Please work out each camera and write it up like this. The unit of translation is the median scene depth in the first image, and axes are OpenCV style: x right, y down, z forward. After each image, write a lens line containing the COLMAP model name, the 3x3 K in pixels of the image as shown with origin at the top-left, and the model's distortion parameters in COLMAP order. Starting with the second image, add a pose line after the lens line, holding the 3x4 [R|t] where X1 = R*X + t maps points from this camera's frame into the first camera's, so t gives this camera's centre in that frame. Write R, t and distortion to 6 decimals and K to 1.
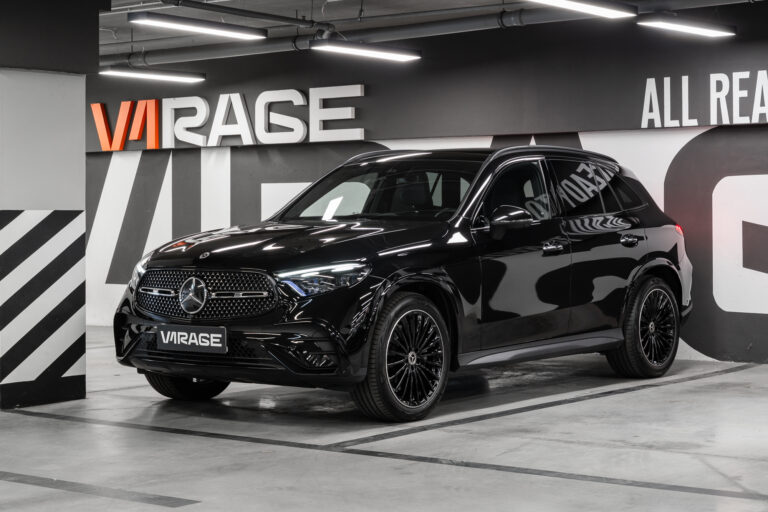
lens RADIAL K [[1527.5, 0, 385.3], [0, 1527.5, 212.7], [0, 0, 1]] dist [0.038109, 0.043661]
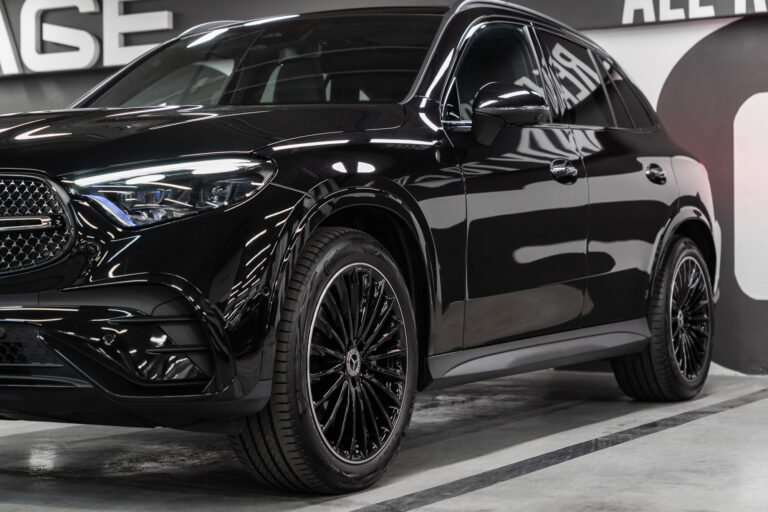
lens RADIAL K [[1538.1, 0, 384.0], [0, 1538.1, 256.0], [0, 0, 1]] dist [0.041052, 0.089743]
pose [[0.989402, -0.003474, 0.145162, -0.044420], [0.002903, 0.999987, 0.004149, 0.060008], [-0.145175, -0.003684, 0.989399, 0.519099]]
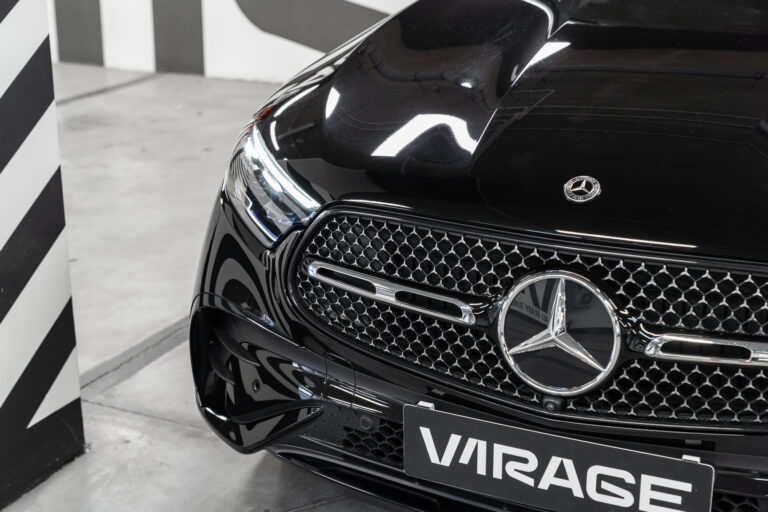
lens RADIAL K [[1245.3, 0, 368.9], [0, 1245.3, 257.3], [0, 0, 1]] dist [0.004909, -0.001365]
pose [[0.980045, -0.063979, 0.188196, -0.205083], [-0.001709, 0.944037, 0.329834, -0.037899], [-0.198767, -0.323574, 0.925090, 0.793518]]
